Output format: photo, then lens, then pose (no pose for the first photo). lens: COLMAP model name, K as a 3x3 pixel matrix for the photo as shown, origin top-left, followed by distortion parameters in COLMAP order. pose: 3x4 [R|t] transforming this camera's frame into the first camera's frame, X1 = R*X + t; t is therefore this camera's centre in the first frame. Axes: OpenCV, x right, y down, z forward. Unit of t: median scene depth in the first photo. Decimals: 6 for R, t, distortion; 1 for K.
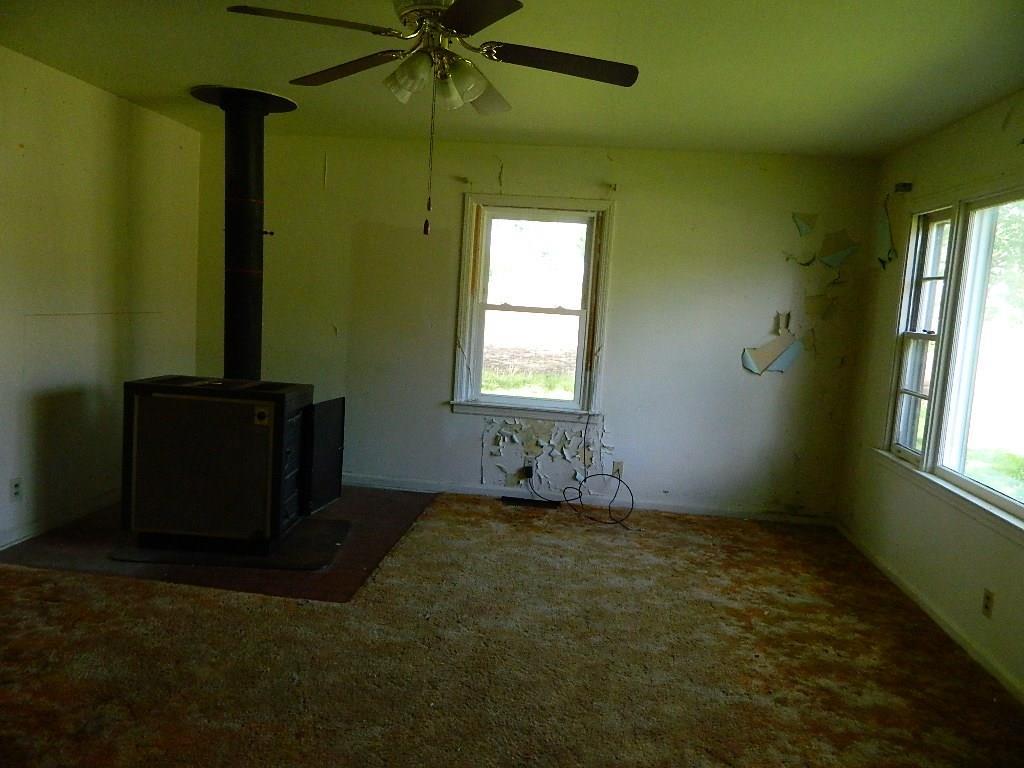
lens RADIAL K [[756.4, 0, 512.8], [0, 756.4, 379.4], [0, 0, 1]] dist [-0.004326, 0.004708]
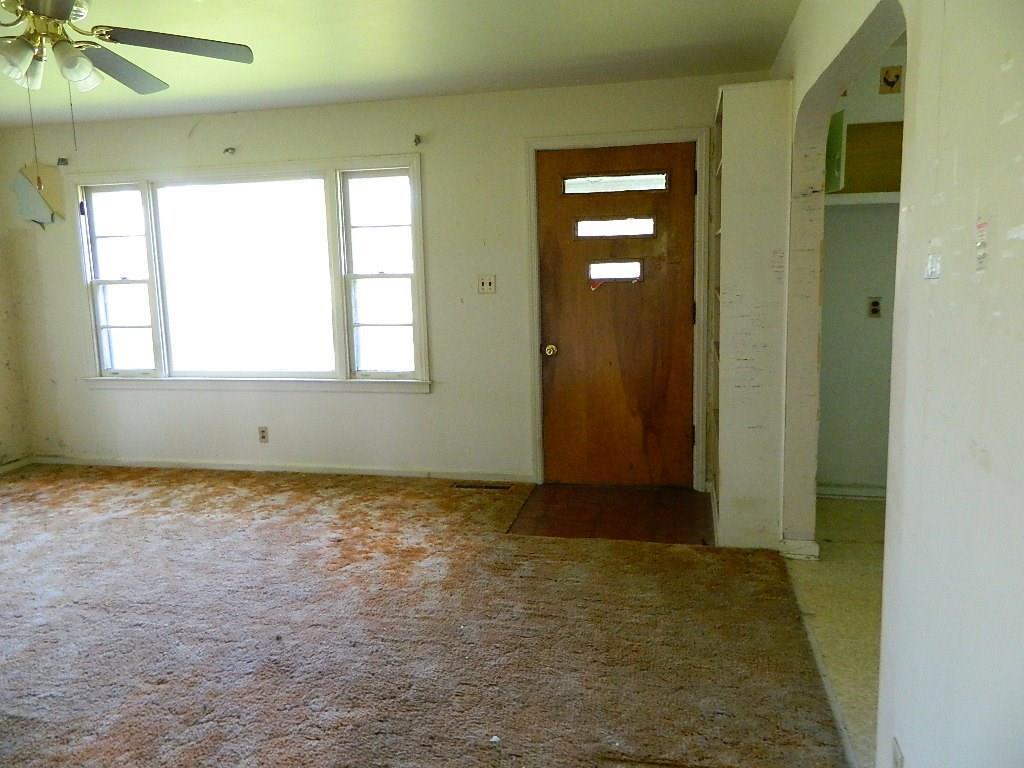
lens RADIAL K [[756.4, 0, 512.0], [0, 756.4, 382.9], [0, 0, 1]] dist [-0.004326, 0.004708]
pose [[0.114868, -0.225264, 0.967503, -0.872007], [0.144839, 0.967339, 0.208030, -0.077847], [-0.982765, 0.116236, 0.143744, 0.210014]]
